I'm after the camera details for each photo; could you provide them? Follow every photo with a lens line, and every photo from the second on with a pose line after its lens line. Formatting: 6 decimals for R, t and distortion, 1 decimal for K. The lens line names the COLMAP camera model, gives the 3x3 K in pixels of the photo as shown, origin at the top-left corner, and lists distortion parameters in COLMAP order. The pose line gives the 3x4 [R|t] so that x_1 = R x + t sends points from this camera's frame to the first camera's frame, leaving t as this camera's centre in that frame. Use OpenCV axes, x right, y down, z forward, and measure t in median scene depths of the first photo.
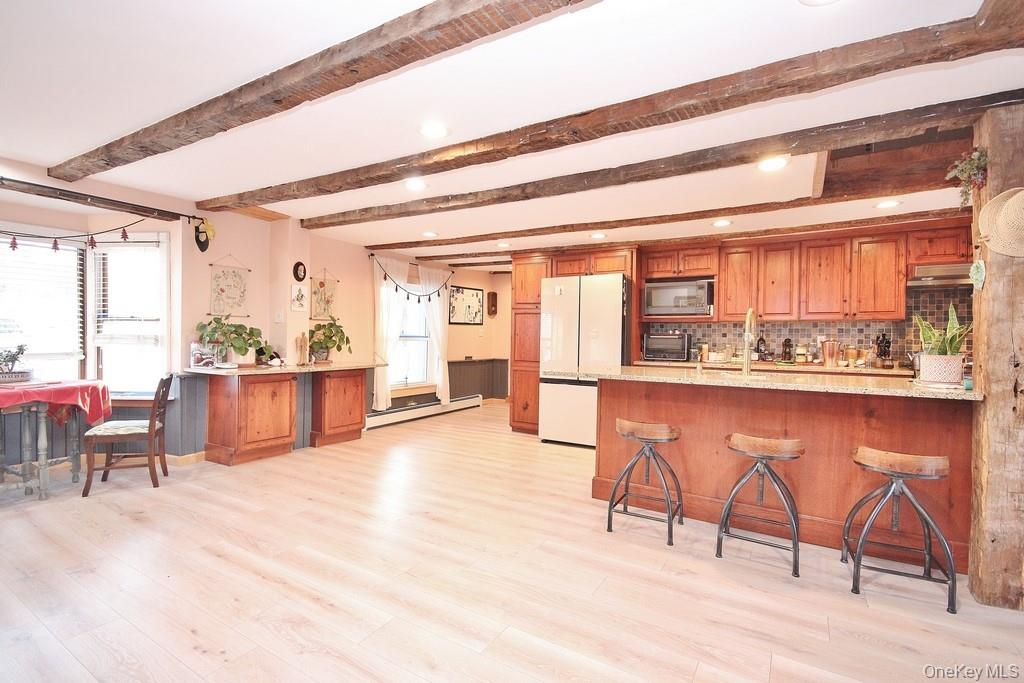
lens RADIAL K [[474.2, 0, 512.4], [0, 474.2, 345.3], [0, 0, 1]] dist [0.007214, -0.002893]
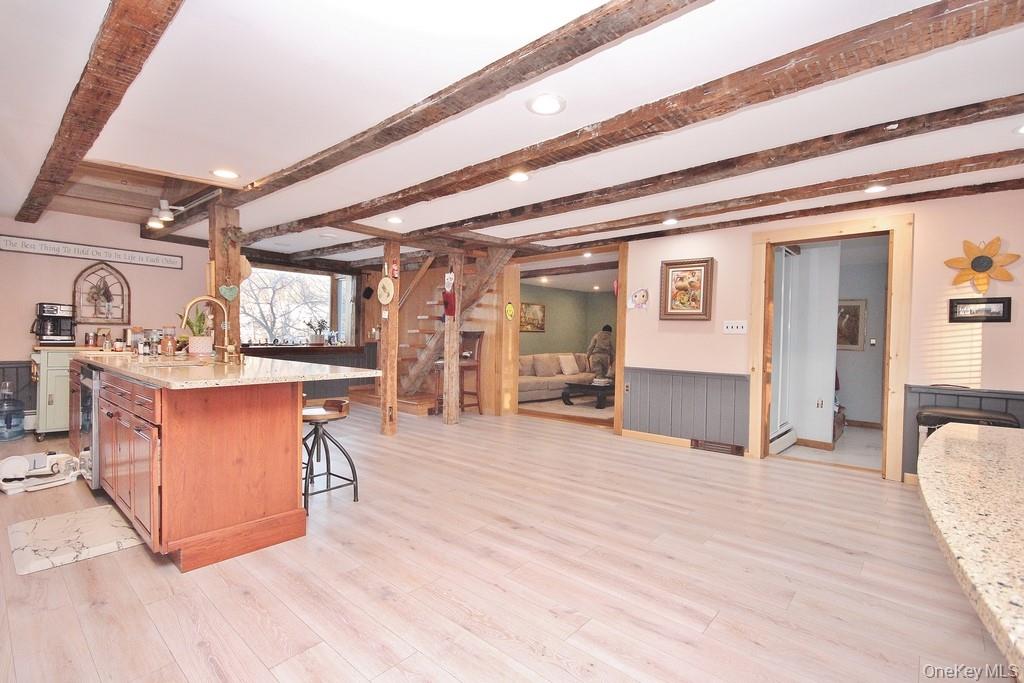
lens RADIAL K [[474.2, 0, 509.0], [0, 474.2, 348.3], [0, 0, 1]] dist [0.007214, -0.002893]
pose [[-0.983629, -0.037261, 0.176310, -0.217962], [-0.030234, 0.998644, 0.042381, -0.020497], [-0.177650, 0.036357, -0.983422, 1.299697]]
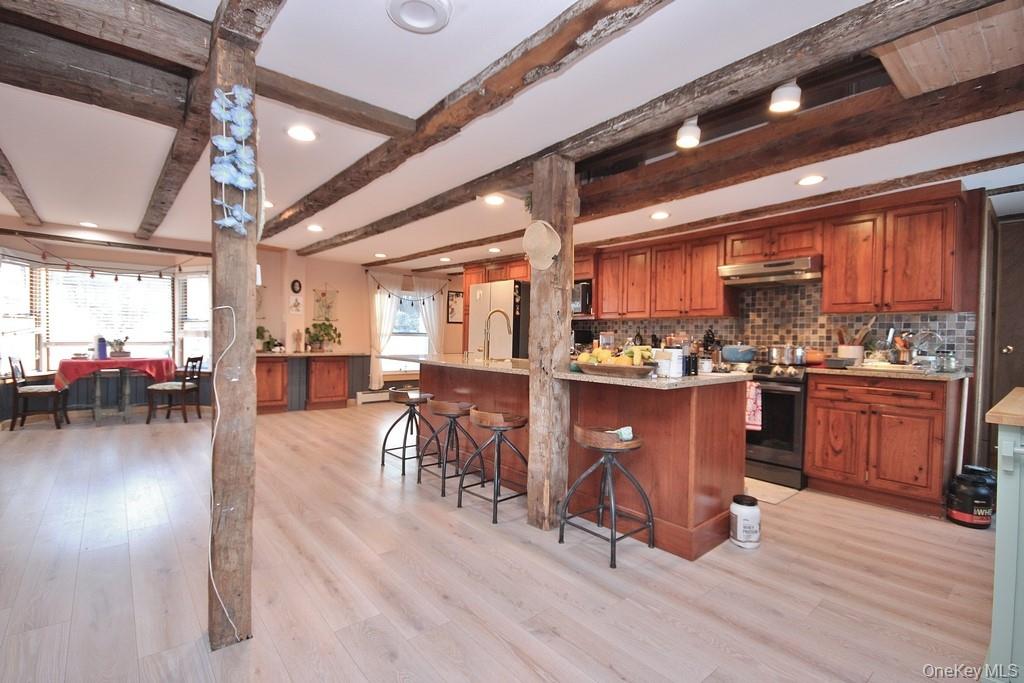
lens RADIAL K [[474.2, 0, 514.0], [0, 474.2, 345.4], [0, 0, 1]] dist [0.007214, -0.002893]
pose [[0.948692, 0.009474, -0.316060, 0.659251], [-0.009195, 0.999955, 0.002374, 0.012896], [0.316068, 0.000654, 0.948736, -0.154438]]
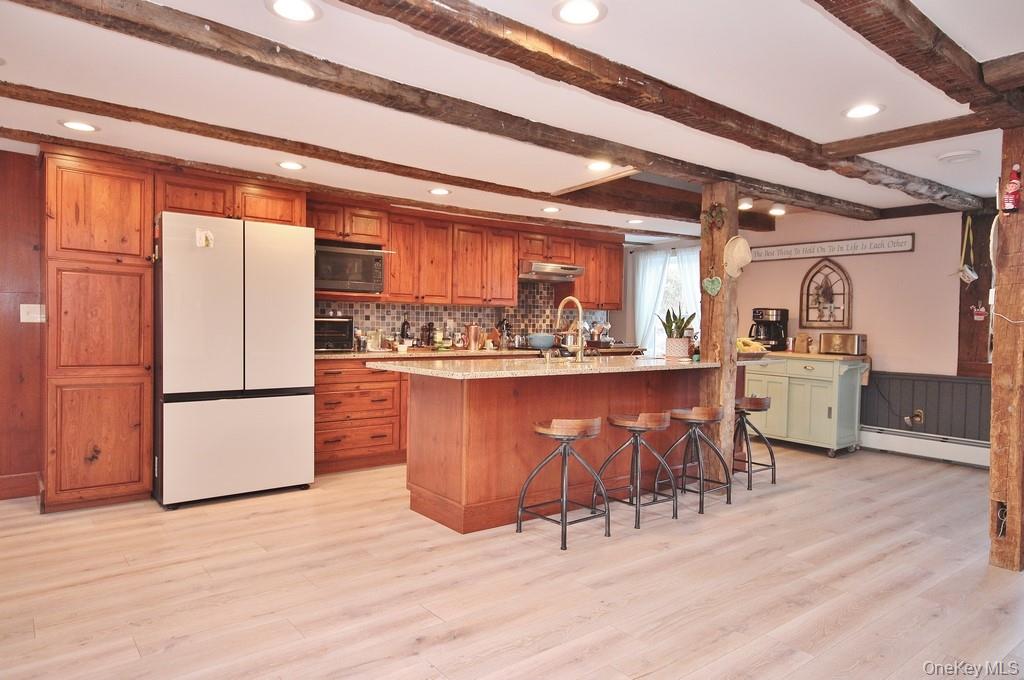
lens RADIAL K [[632.2, 0, 513.7], [0, 632.2, 344.3], [0, 0, 1]] dist [0.015693, 0.014112]
pose [[0.342565, -0.035722, 0.938815, -0.578013], [0.001732, 0.999299, 0.037391, -0.018178], [-0.939493, -0.011183, 0.342387, 0.441306]]
